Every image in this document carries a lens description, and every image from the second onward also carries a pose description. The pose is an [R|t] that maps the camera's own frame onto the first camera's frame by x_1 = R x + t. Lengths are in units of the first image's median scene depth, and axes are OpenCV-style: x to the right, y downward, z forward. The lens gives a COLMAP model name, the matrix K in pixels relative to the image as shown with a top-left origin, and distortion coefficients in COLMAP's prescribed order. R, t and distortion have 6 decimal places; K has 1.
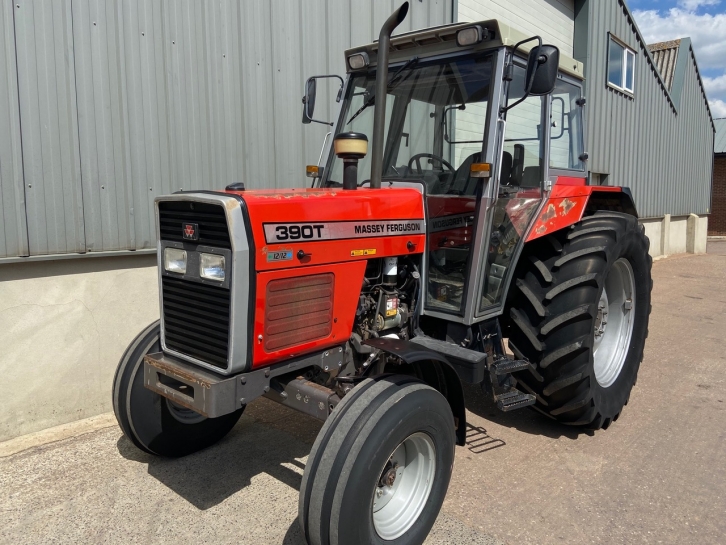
lens RADIAL K [[558.9, 0, 365.1], [0, 558.9, 272.2], [0, 0, 1]] dist [0.059733, -0.000031]
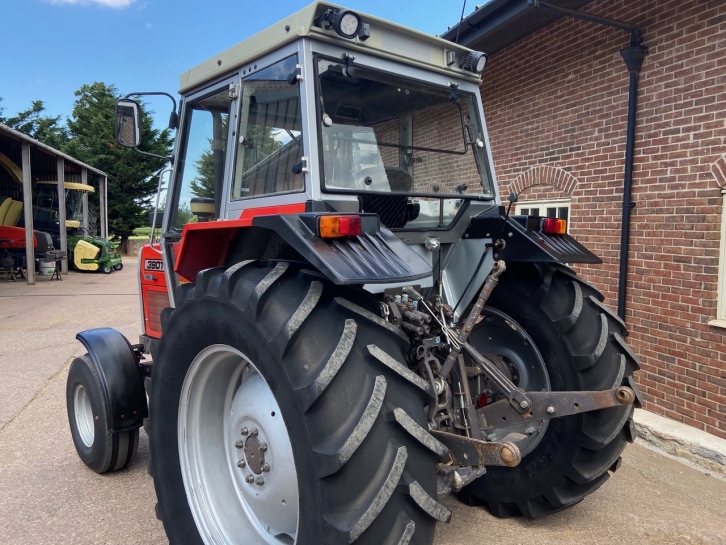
lens RADIAL K [[547.2, 0, 357.7], [0, 547.2, 262.5], [0, 0, 1]] dist [0.110744, -0.137958]
pose [[-0.131627, 0.022441, -0.991045, 1.300228], [-0.119998, 0.992031, 0.038401, -0.191726], [0.984010, 0.123978, -0.127885, 1.599130]]
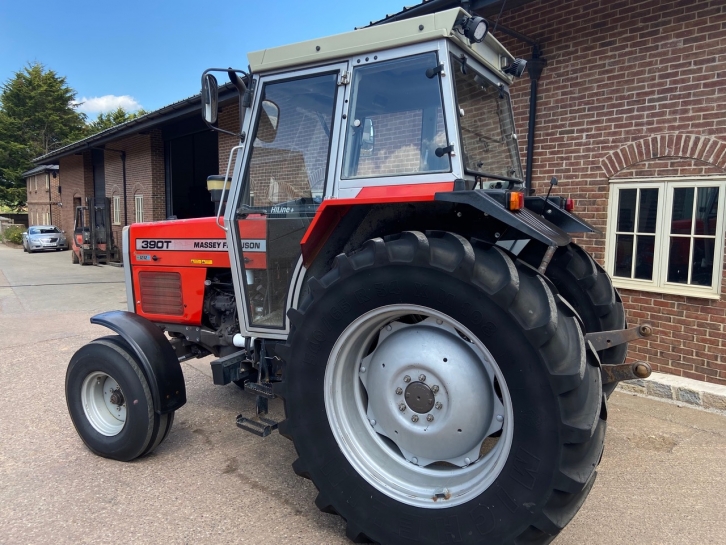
lens RADIAL K [[547.2, 0, 358.5], [0, 547.2, 264.6], [0, 0, 1]] dist [0.110744, -0.137958]
pose [[0.199538, 0.052258, -0.978496, 1.405379], [-0.109260, 0.993537, 0.030780, -0.112551], [0.973780, 0.100768, 0.203958, 1.098807]]
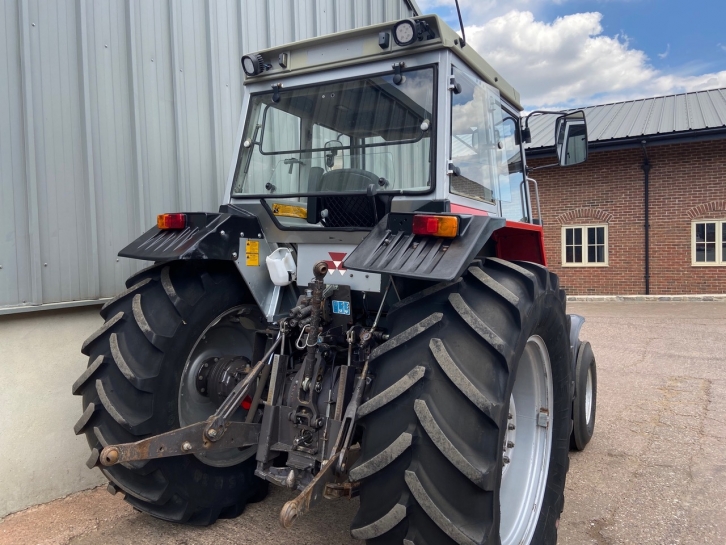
lens RADIAL K [[547.2, 0, 359.8], [0, 547.2, 265.7], [0, 0, 1]] dist [0.110744, -0.137958]
pose [[-0.986341, -0.057125, -0.154495, 0.455940], [-0.082329, 0.983348, 0.162015, -0.317685], [0.142667, 0.172522, -0.974619, 2.507616]]
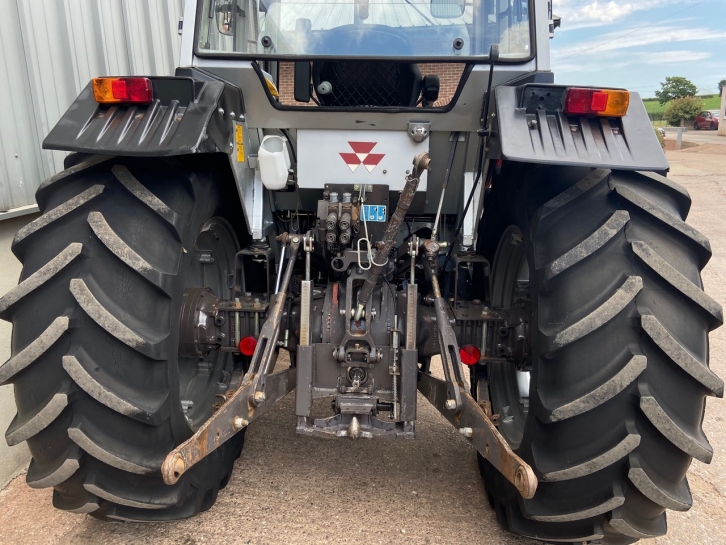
lens RADIAL K [[547.2, 0, 361.0], [0, 547.2, 268.0], [0, 0, 1]] dist [0.110744, -0.137958]
pose [[-0.794950, 0.081369, -0.601193, 0.813879], [-0.128175, 0.946069, 0.297532, -0.239394], [0.592980, 0.313581, -0.741648, 2.156338]]
